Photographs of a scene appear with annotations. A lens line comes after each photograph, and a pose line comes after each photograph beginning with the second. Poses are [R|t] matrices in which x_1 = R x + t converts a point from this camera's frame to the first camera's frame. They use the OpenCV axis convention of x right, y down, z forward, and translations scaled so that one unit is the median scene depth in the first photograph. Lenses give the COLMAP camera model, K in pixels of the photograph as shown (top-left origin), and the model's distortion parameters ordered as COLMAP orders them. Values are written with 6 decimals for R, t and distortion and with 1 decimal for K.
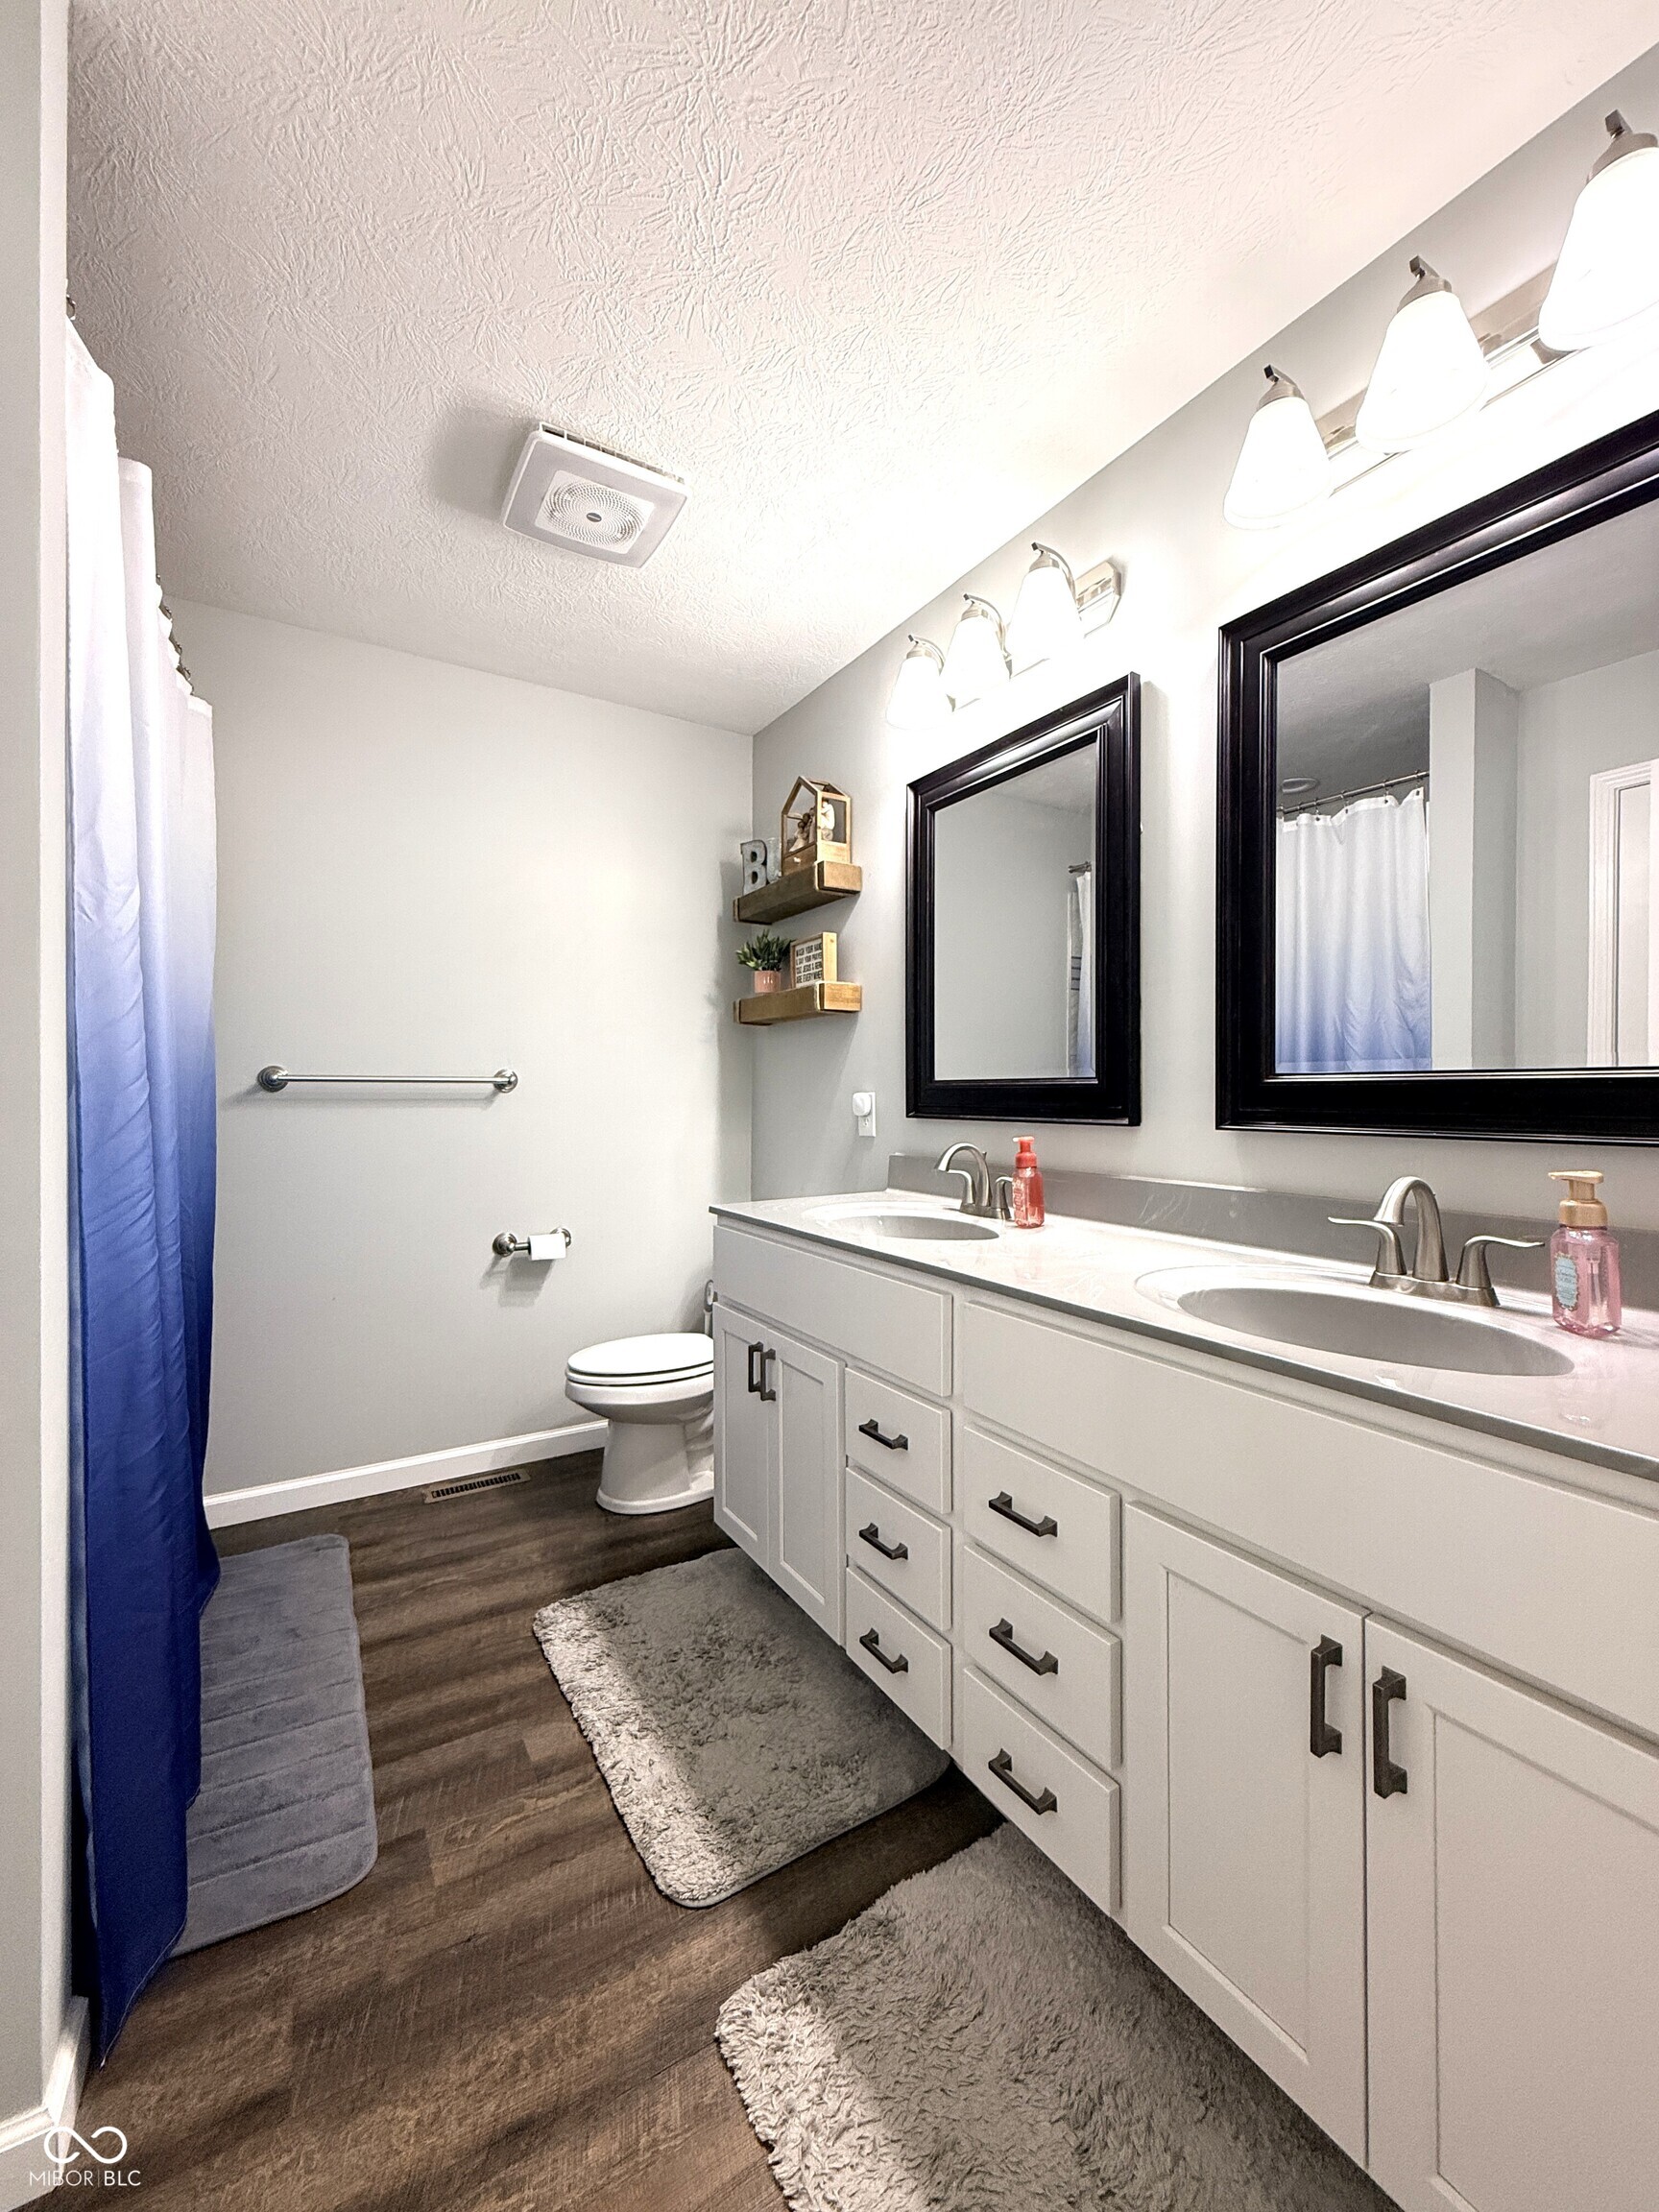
lens RADIAL K [[883.9, 0, 820.7], [0, 883.9, 1106.1], [0, 0, 1]] dist [-0.000531, 0.000106]
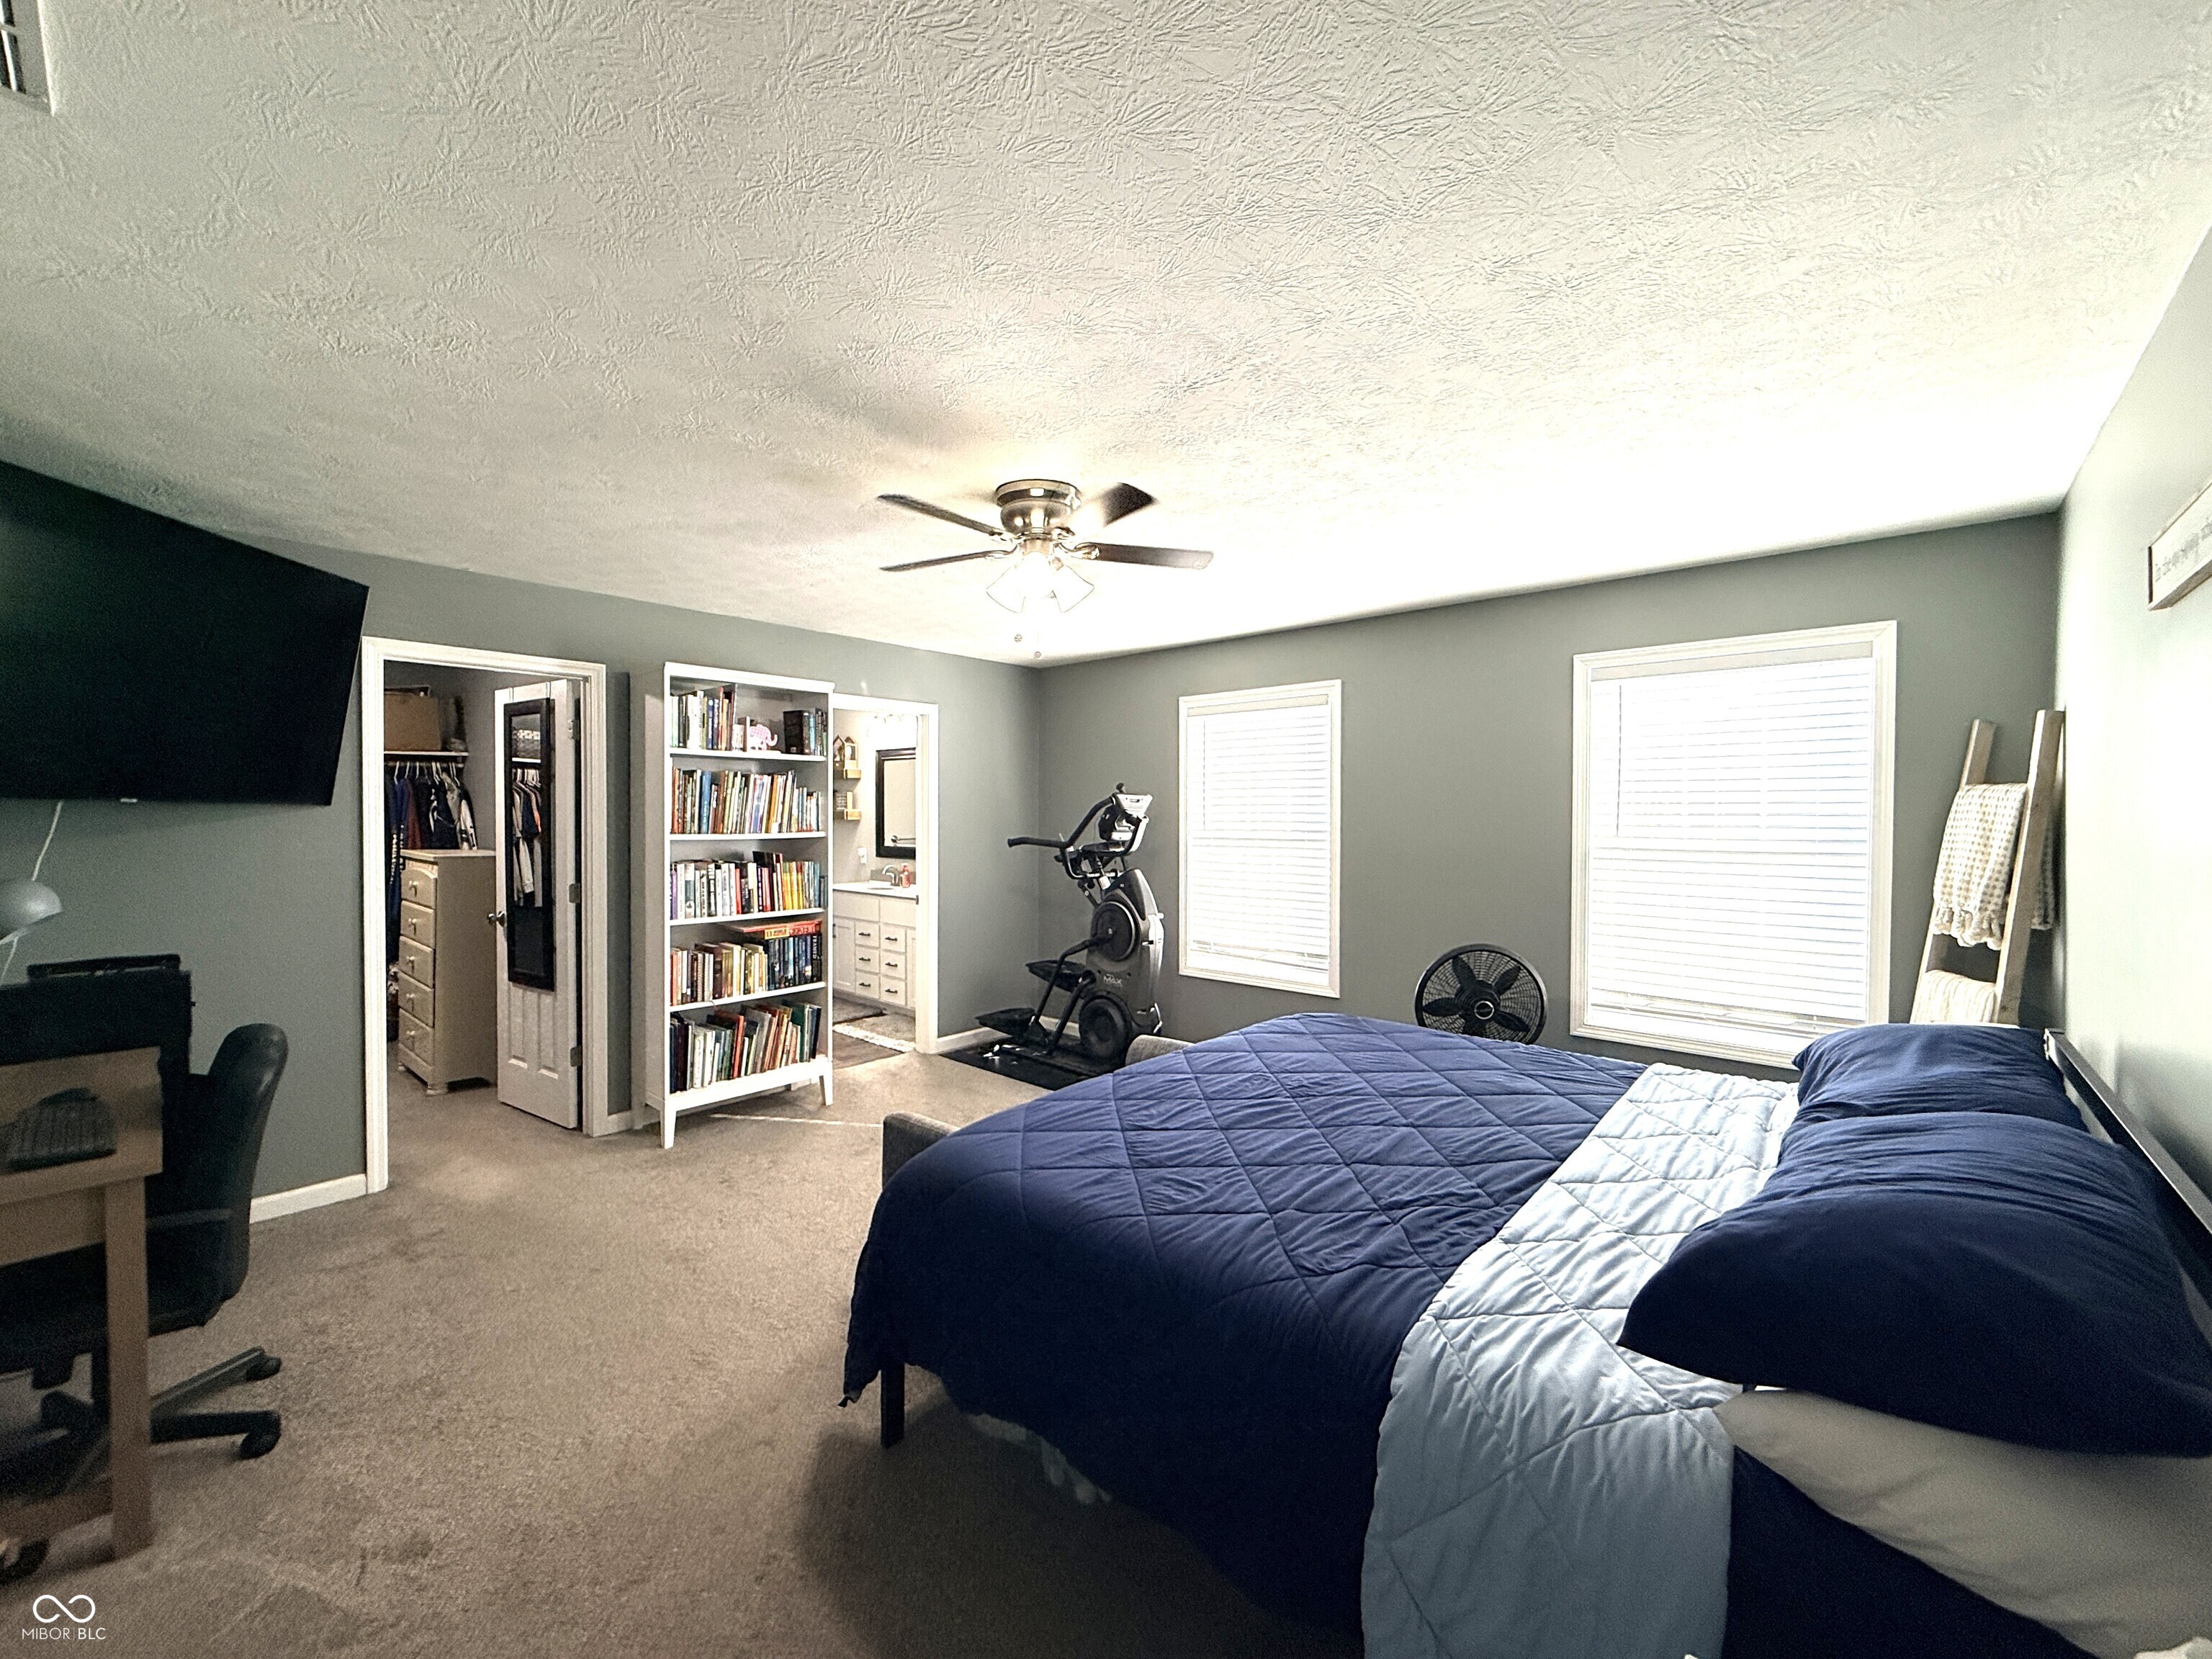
lens RADIAL K [[883.9, 0, 1097.4], [0, 883.9, 828.9], [0, 0, 1]] dist [-0.000531, 0.000106]
pose [[0.958439, -0.004142, 0.285269, -0.038288], [0.003862, 0.999991, 0.001543, -0.081354], [-0.285272, -0.000377, 0.958446, -1.997262]]
